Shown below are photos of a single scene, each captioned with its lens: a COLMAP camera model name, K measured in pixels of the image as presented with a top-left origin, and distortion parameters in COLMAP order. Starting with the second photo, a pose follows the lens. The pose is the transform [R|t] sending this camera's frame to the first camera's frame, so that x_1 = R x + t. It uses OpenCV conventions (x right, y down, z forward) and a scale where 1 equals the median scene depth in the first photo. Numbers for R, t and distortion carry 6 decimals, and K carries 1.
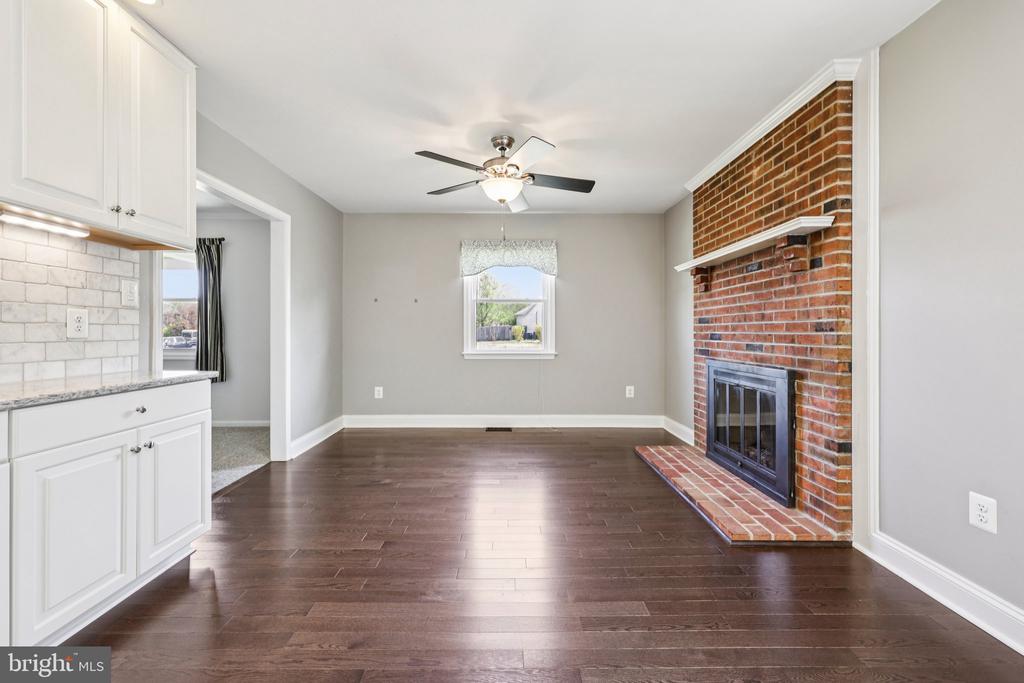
lens RADIAL K [[417.3, 0, 515.6], [0, 417.3, 336.9], [0, 0, 1]] dist [0.002289, -0.000189]
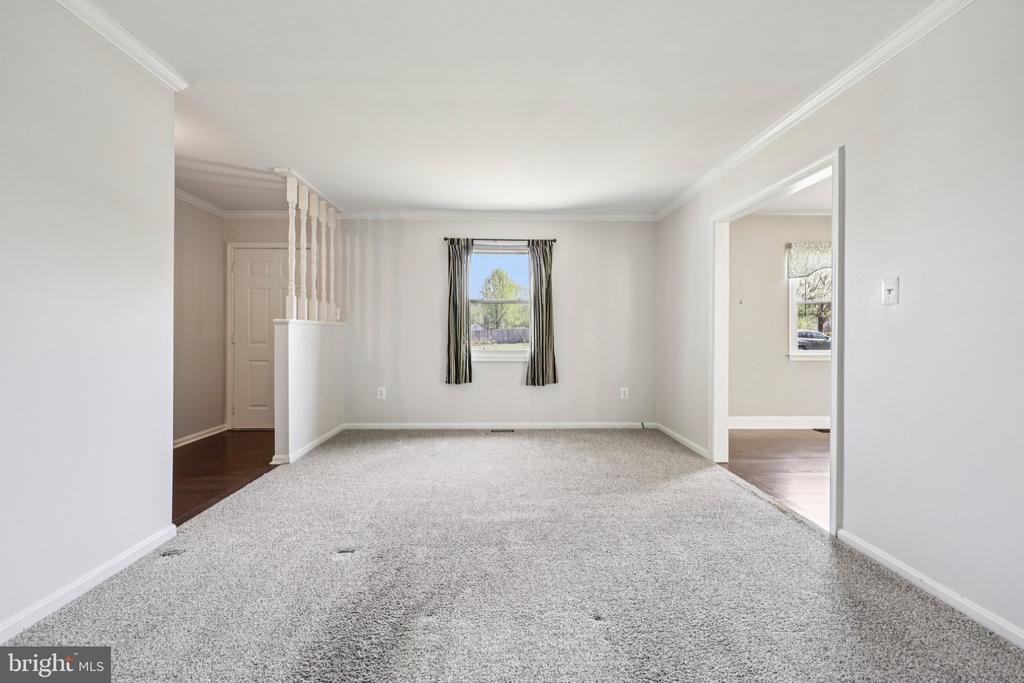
lens RADIAL K [[413.7, 0, 493.1], [0, 413.7, 337.7], [0, 0, 1]] dist [-0.000758, -0.000196]
pose [[0.999976, -0.000091, 0.006942, -1.454084], [0.000117, 0.999993, -0.003746, 0.004148], [-0.006941, 0.003747, 0.999969, 0.017164]]
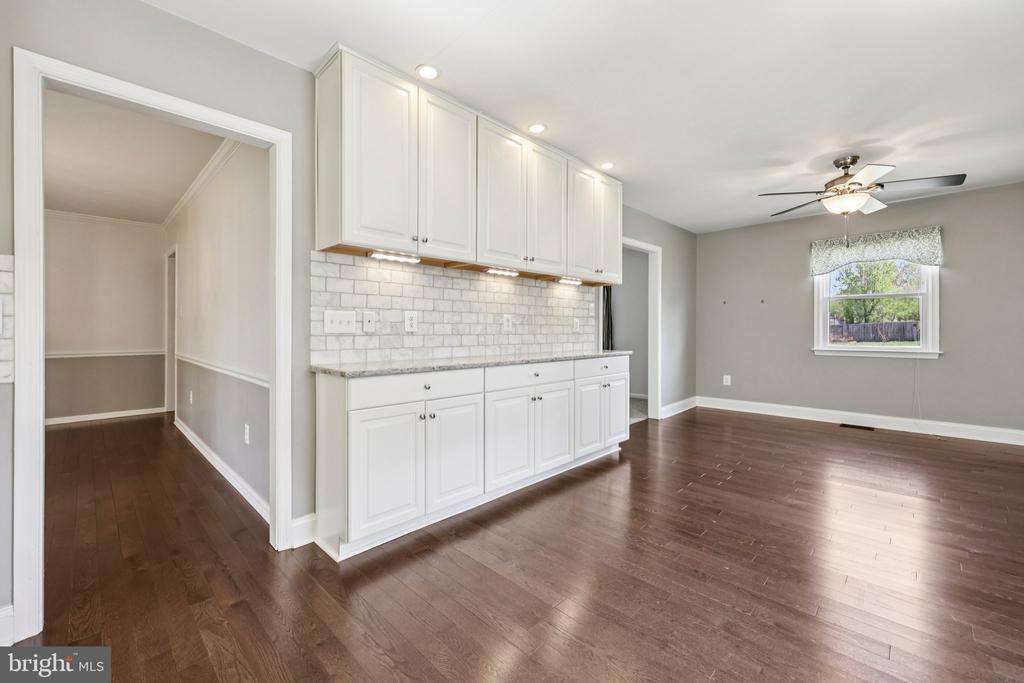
lens RADIAL K [[417.0, 0, 509.1], [0, 417.0, 332.7], [0, 0, 1]] dist [-0.000838, 0.000141]
pose [[0.702044, 0.000545, -0.712133, 0.143817], [-0.005344, 0.999976, -0.004503, 0.011028], [0.712113, 0.006967, 0.702030, -0.484753]]
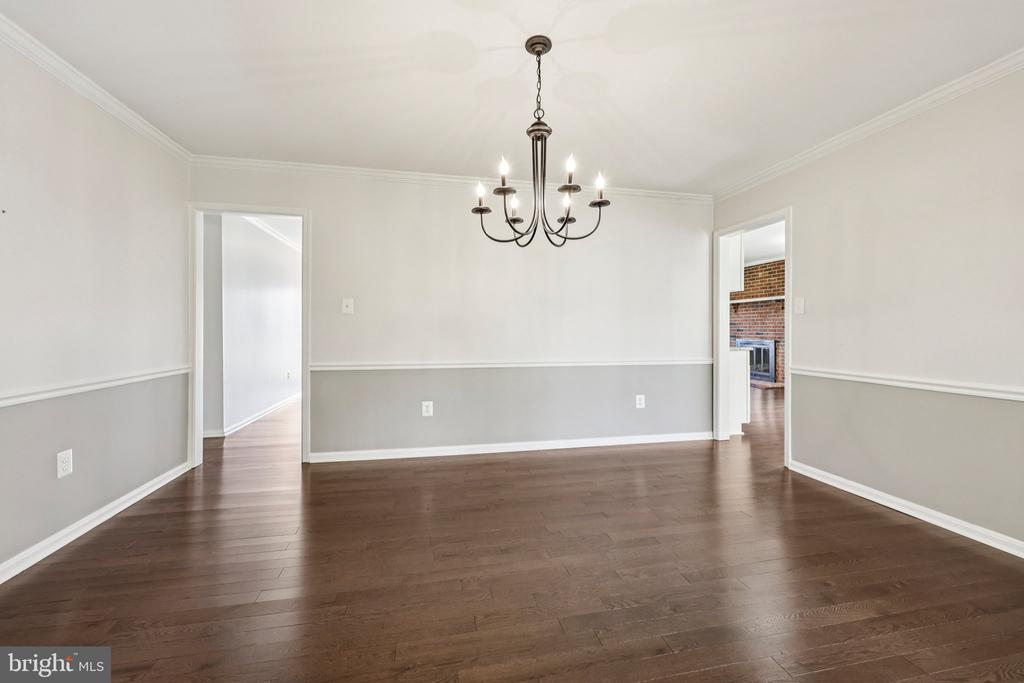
lens RADIAL K [[426.5, 0, 508.1], [0, 426.5, 335.2], [0, 0, 1]] dist [0.008427, -0.000004]
pose [[0.980506, -0.003115, 0.196463, -1.821071], [0.002602, 0.999993, 0.002868, 0.023312], [-0.196470, -0.002301, 0.980507, -1.662523]]
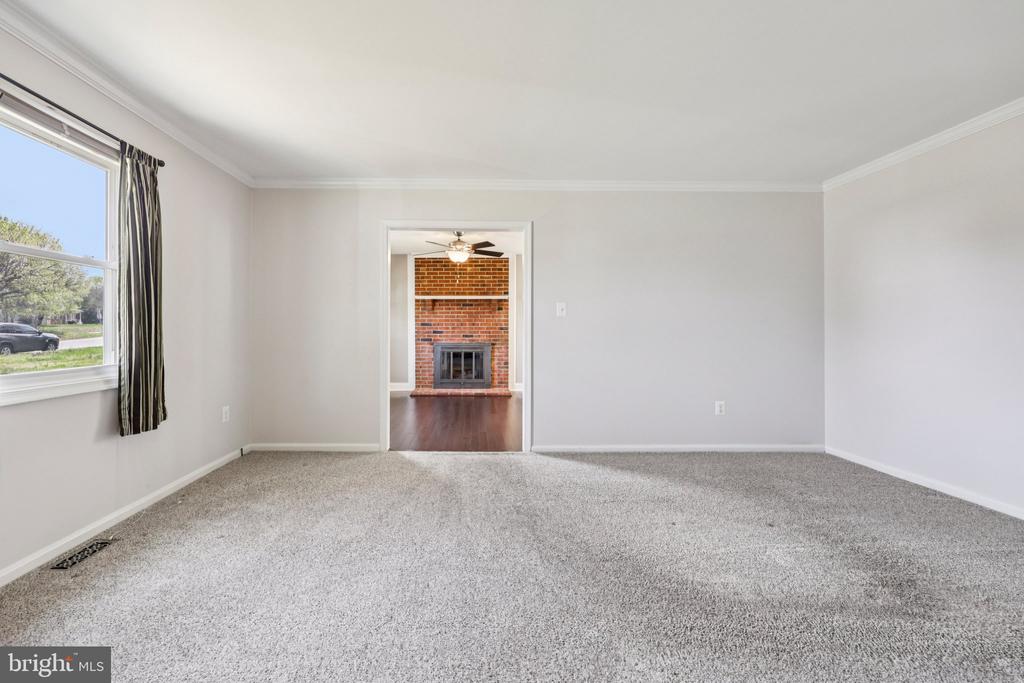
lens RADIAL K [[423.6, 0, 499.5], [0, 423.6, 330.0], [0, 0, 1]] dist [-0.000880, -0.000542]
pose [[-0.037801, -0.000518, 0.999285, -2.144147], [0.008205, 0.999966, 0.000829, -0.013765], [-0.999252, 0.008230, -0.037795, 0.945827]]
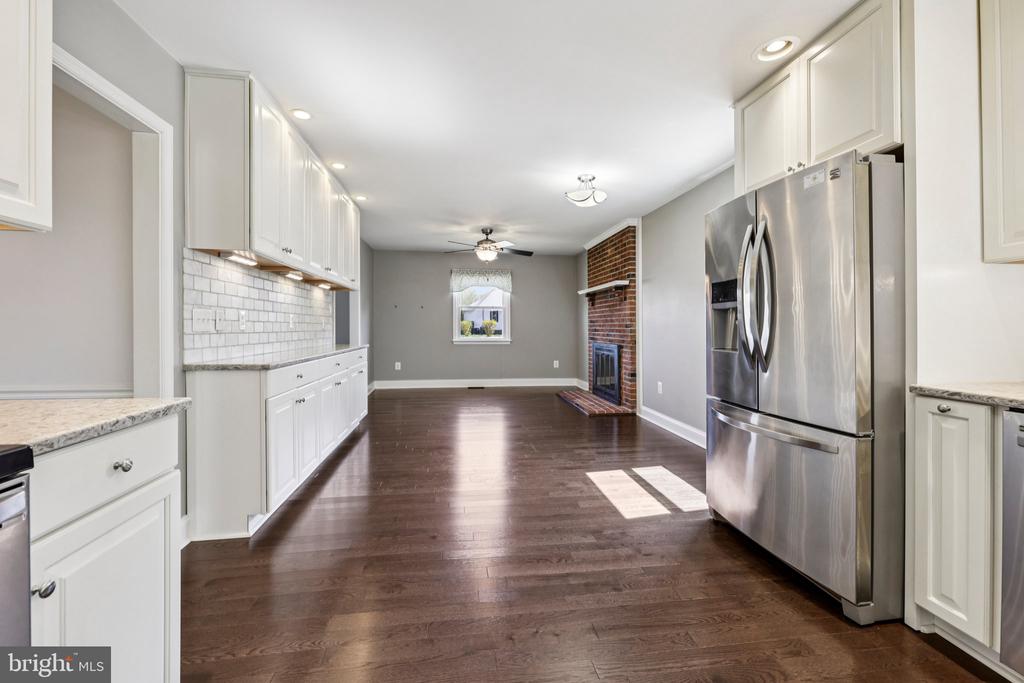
lens RADIAL K [[422.4, 0, 513.3], [0, 422.4, 326.0], [0, 0, 1]] dist [0.001015, 0.000125]
pose [[0.991794, 0.002669, 0.127820, -0.177544], [-0.000801, 0.999892, -0.014667, 0.011095], [-0.127845, 0.014445, 0.991689, -1.069045]]
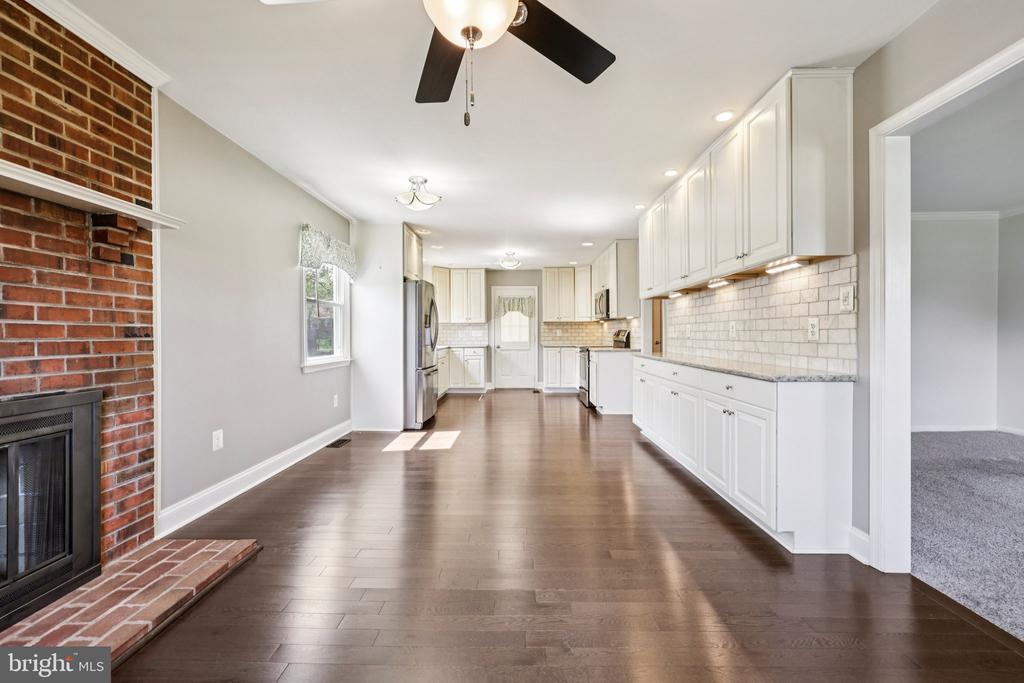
lens RADIAL K [[410.1, 0, 518.1], [0, 410.1, 337.2], [0, 0, 1]] dist [0.000939, 0.000140]
pose [[-0.999909, 0.002593, 0.013249, -0.093838], [0.002814, 0.999856, 0.016726, -0.021153], [-0.013204, 0.016762, -0.999772, 1.545612]]
